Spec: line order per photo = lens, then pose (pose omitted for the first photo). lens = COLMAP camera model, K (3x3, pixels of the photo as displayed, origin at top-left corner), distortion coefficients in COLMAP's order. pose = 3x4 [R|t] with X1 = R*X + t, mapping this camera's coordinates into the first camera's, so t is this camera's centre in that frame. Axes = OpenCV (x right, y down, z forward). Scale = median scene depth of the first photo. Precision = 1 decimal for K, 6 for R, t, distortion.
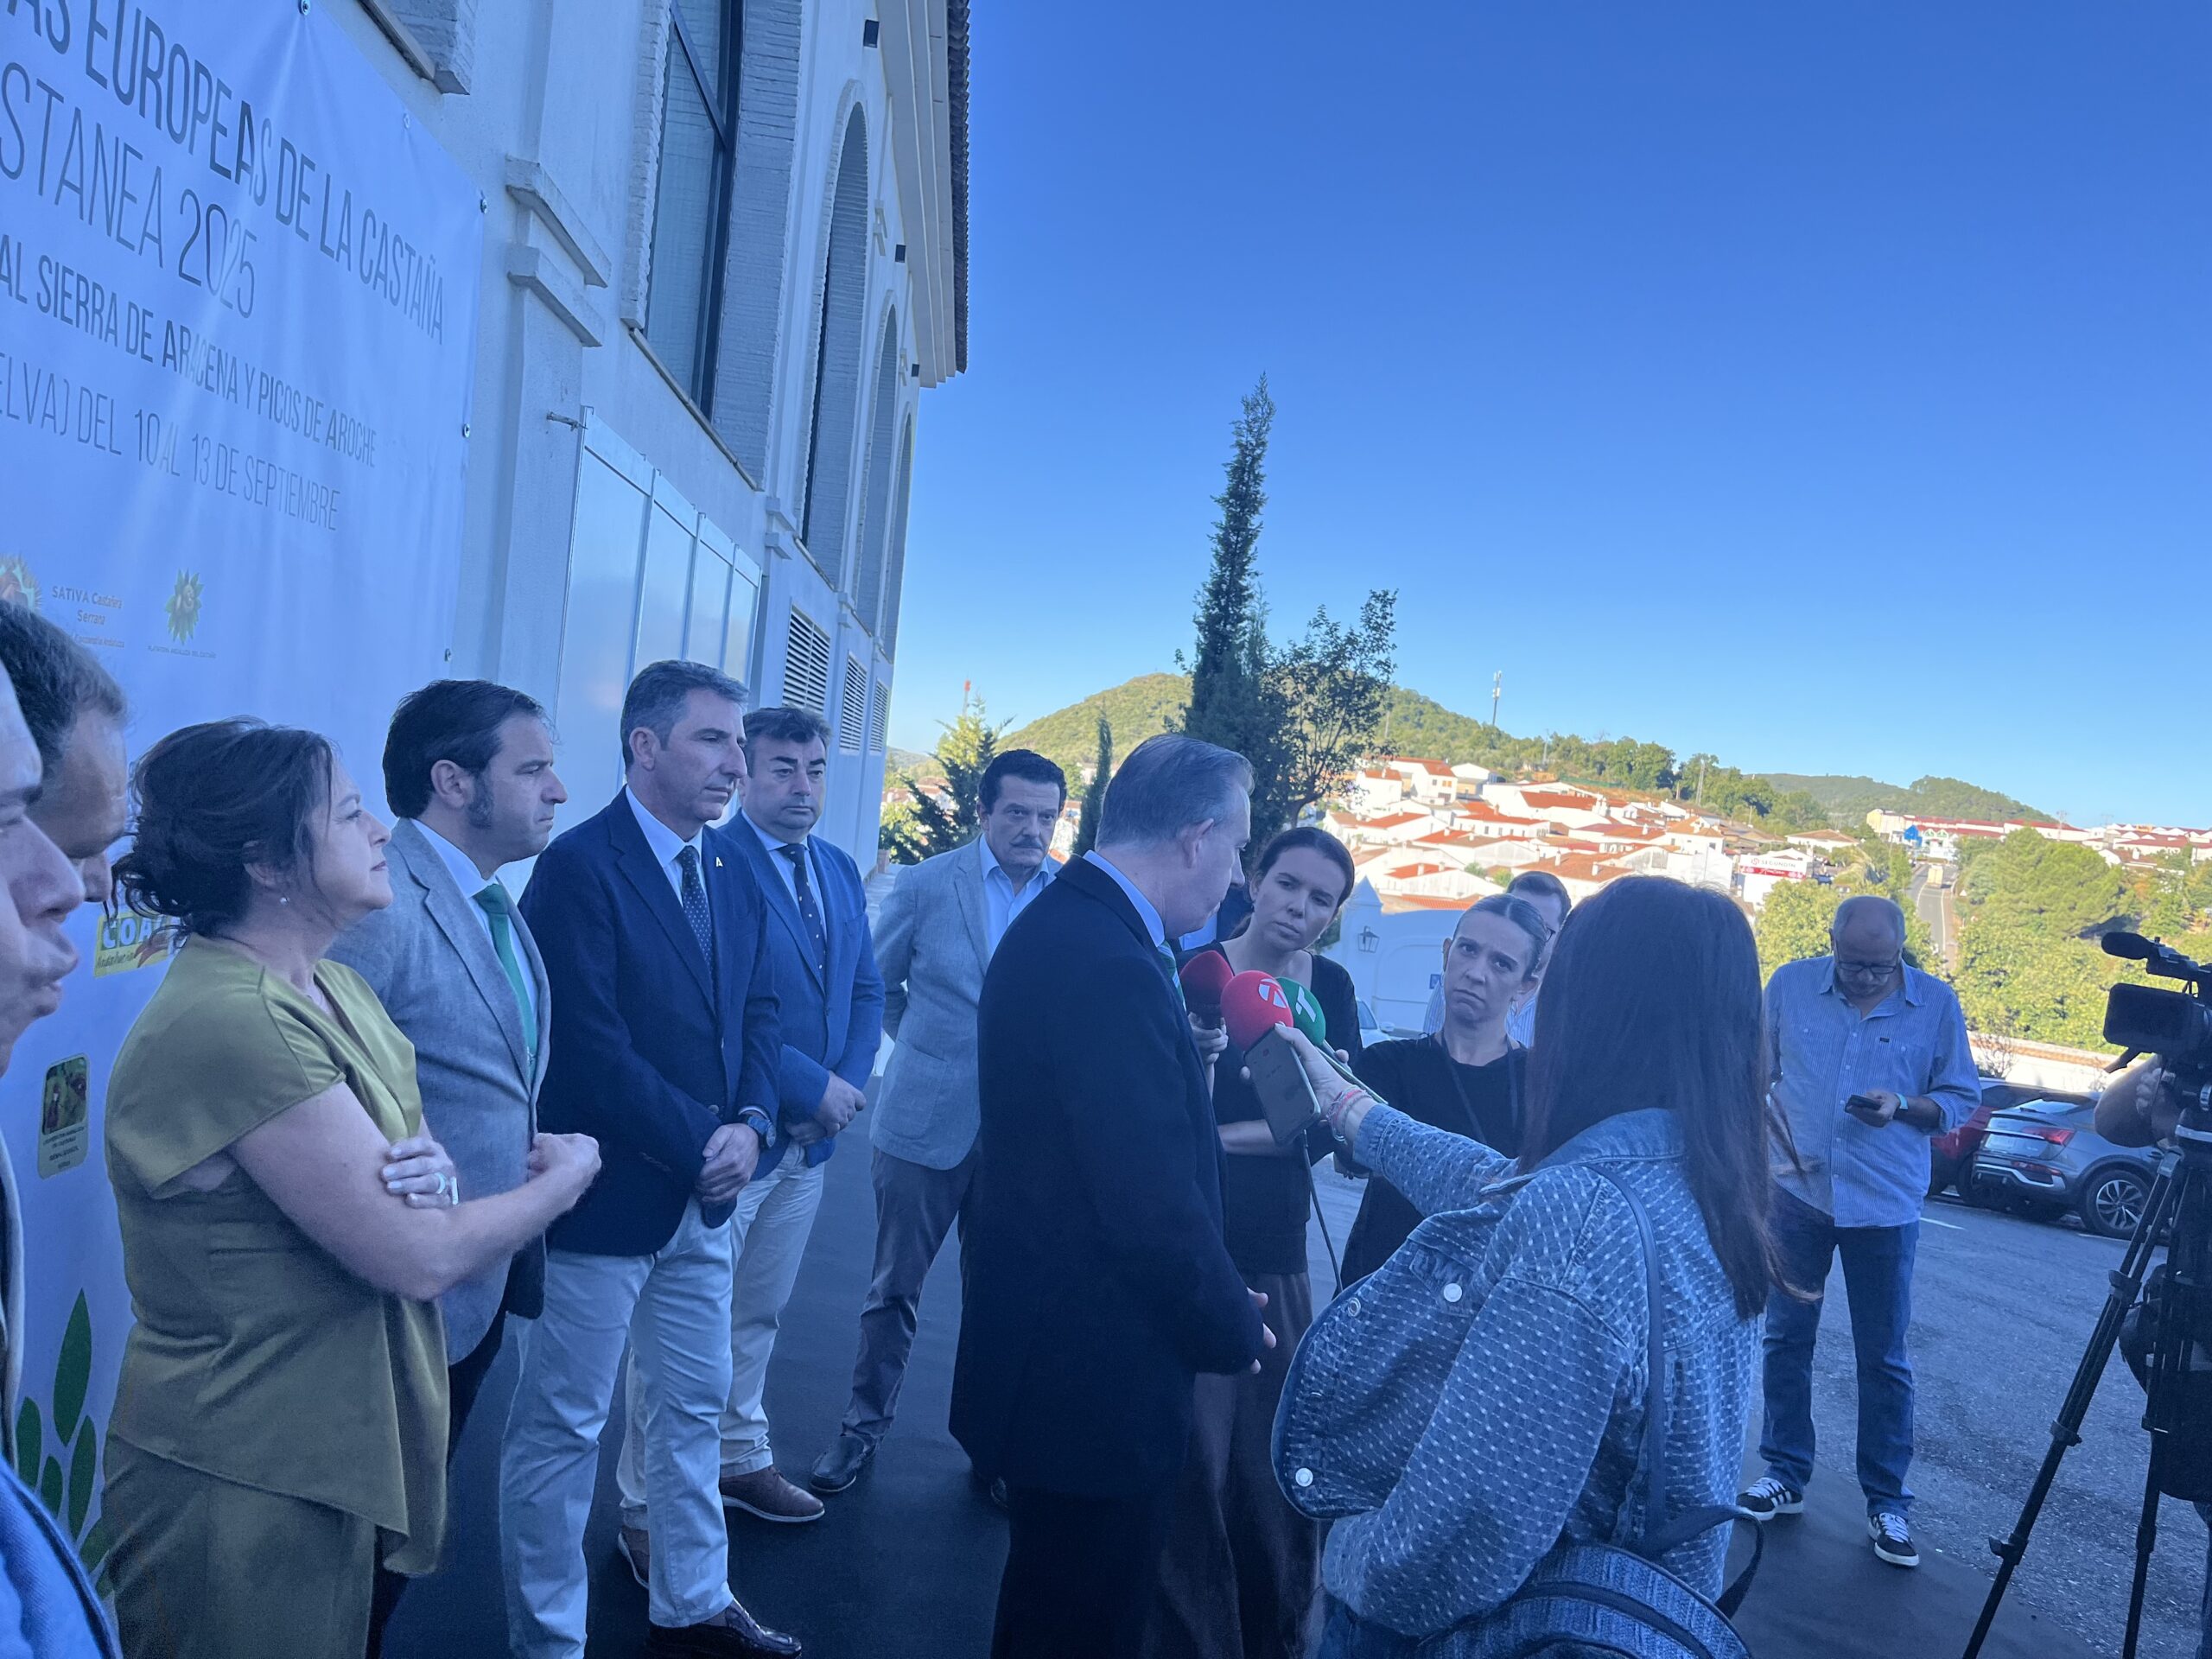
lens RADIAL K [[1665.6, 0, 1110.5], [0, 1665.6, 842.4], [0, 0, 1]] dist [0.052671, -0.070788]
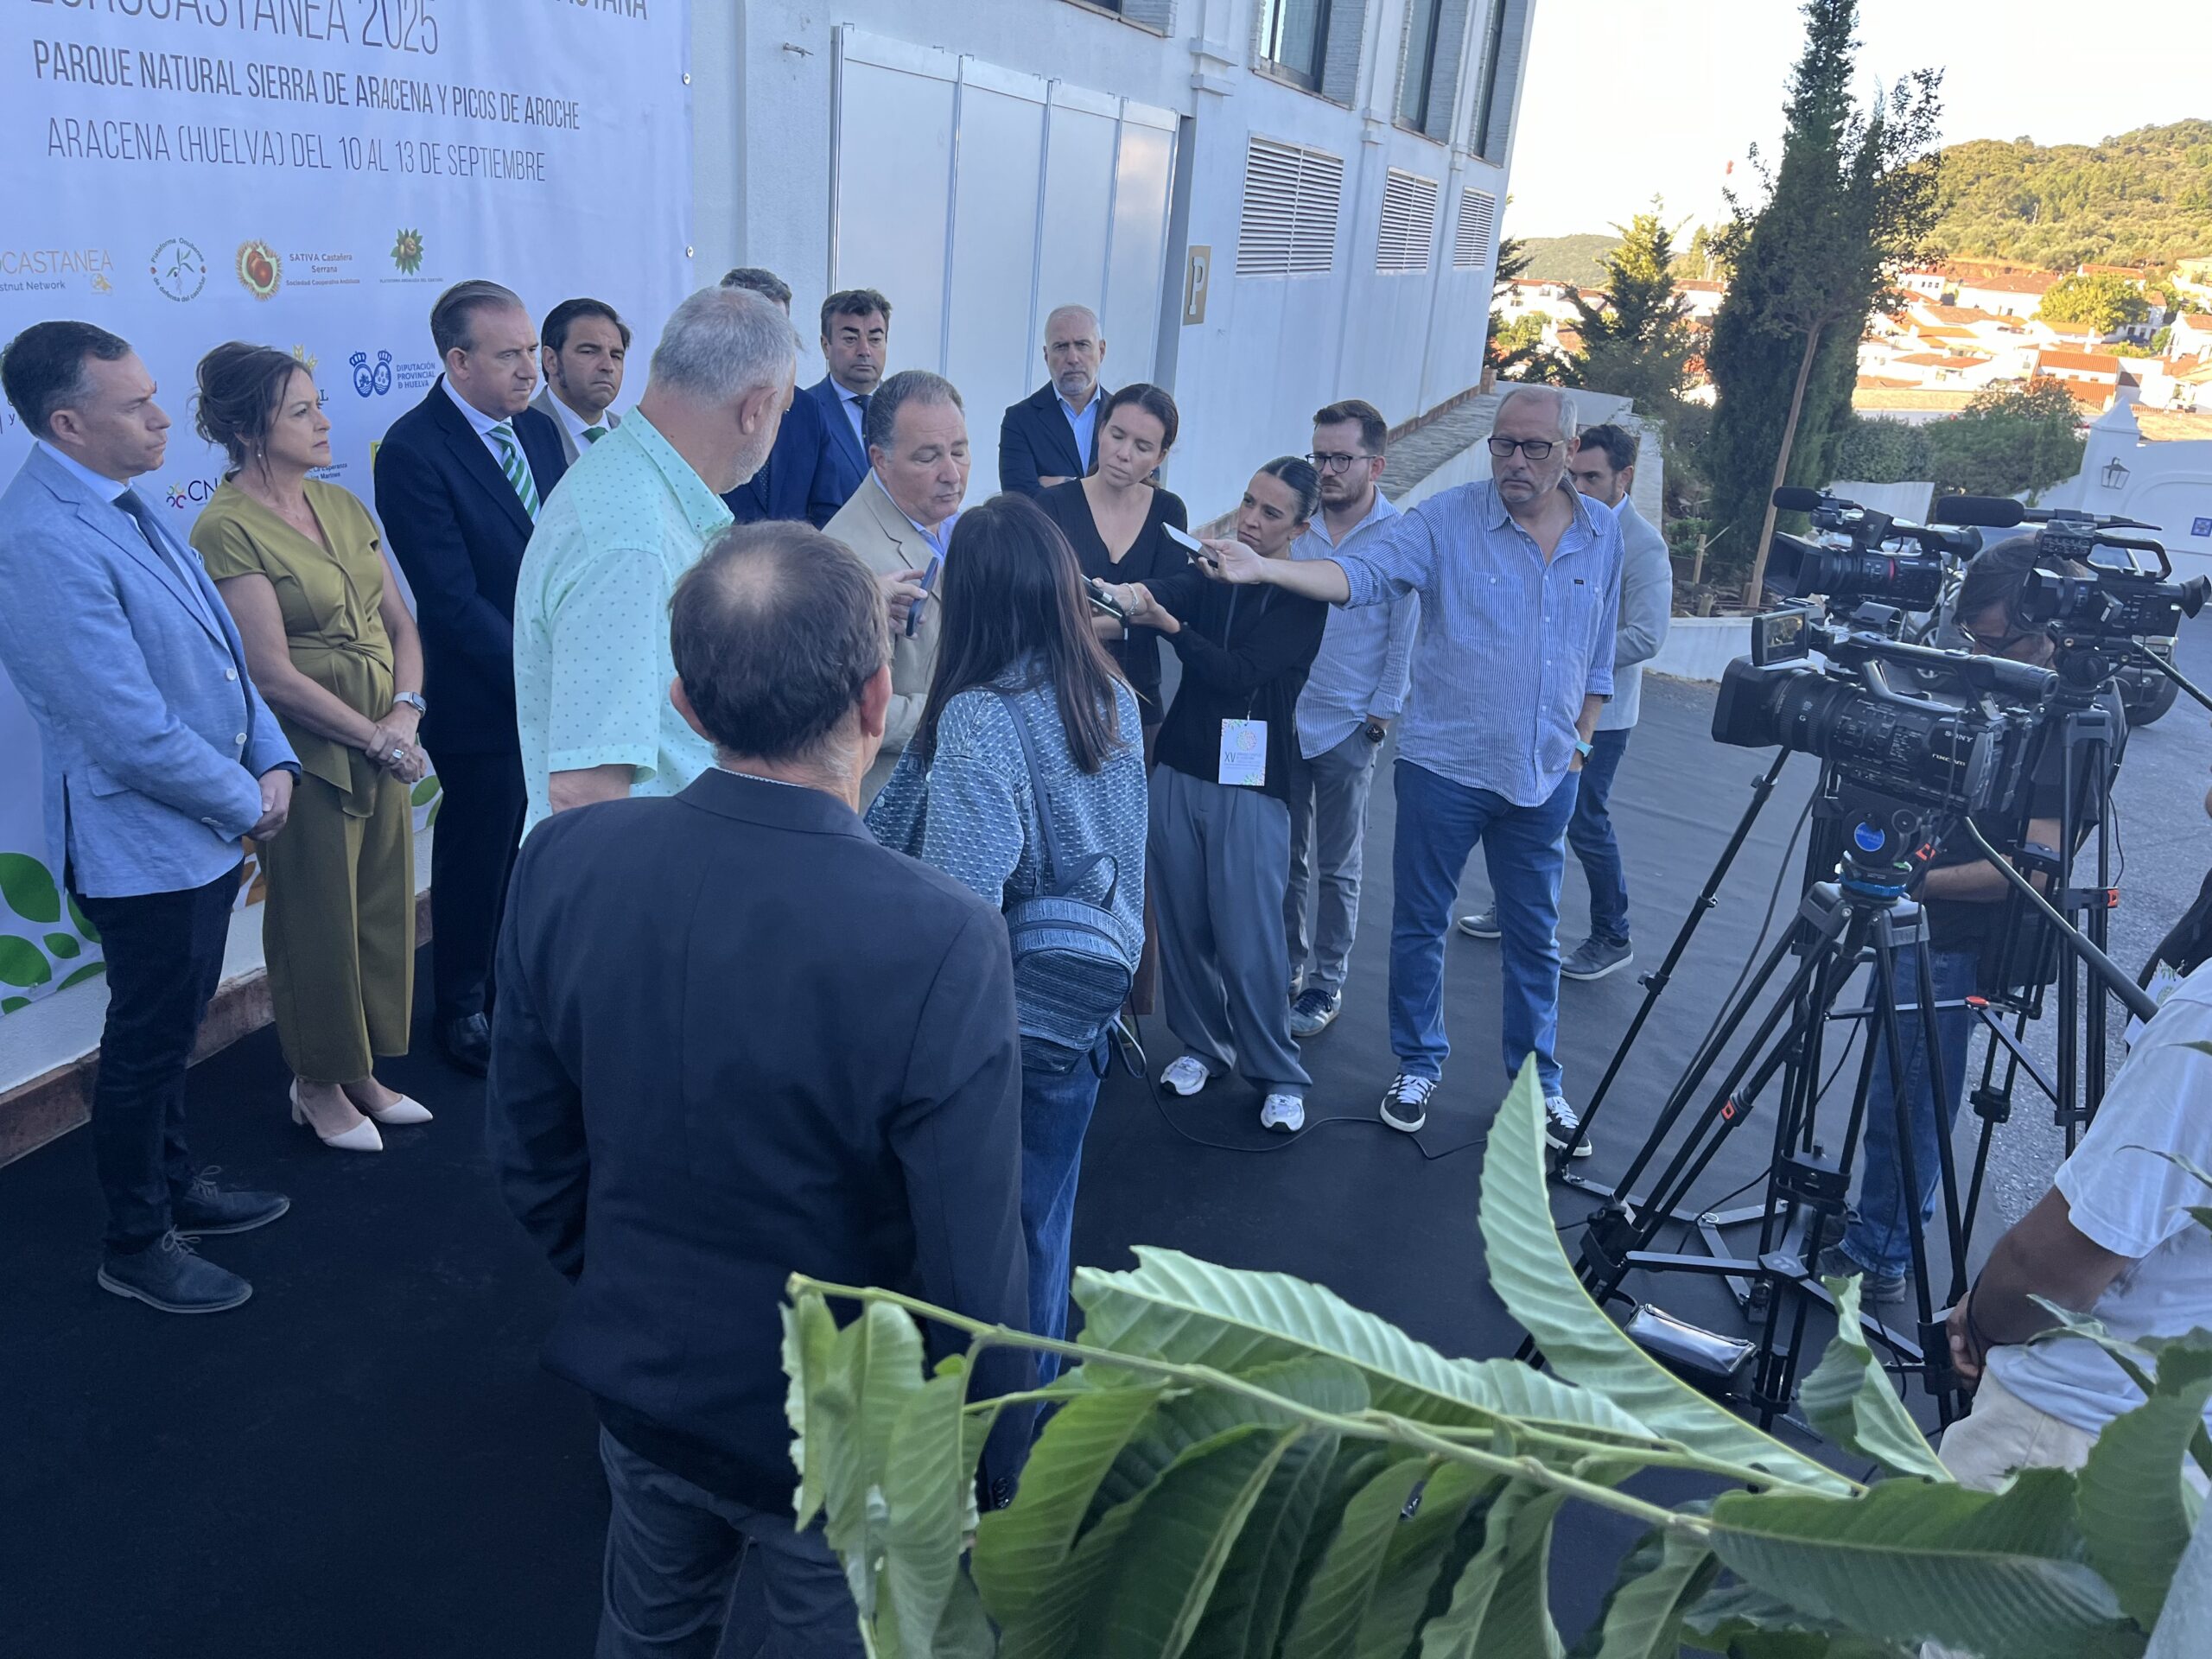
lens RADIAL K [[1665.6, 0, 1097.4], [0, 1665.6, 831.2], [0, 0, 1]] dist [0.052671, -0.070788]
pose [[0.893859, 0.117701, -0.432623, 0.632958], [0.006134, 0.961625, 0.274297, -0.028860], [0.448307, -0.247837, 0.858835, -0.205304]]
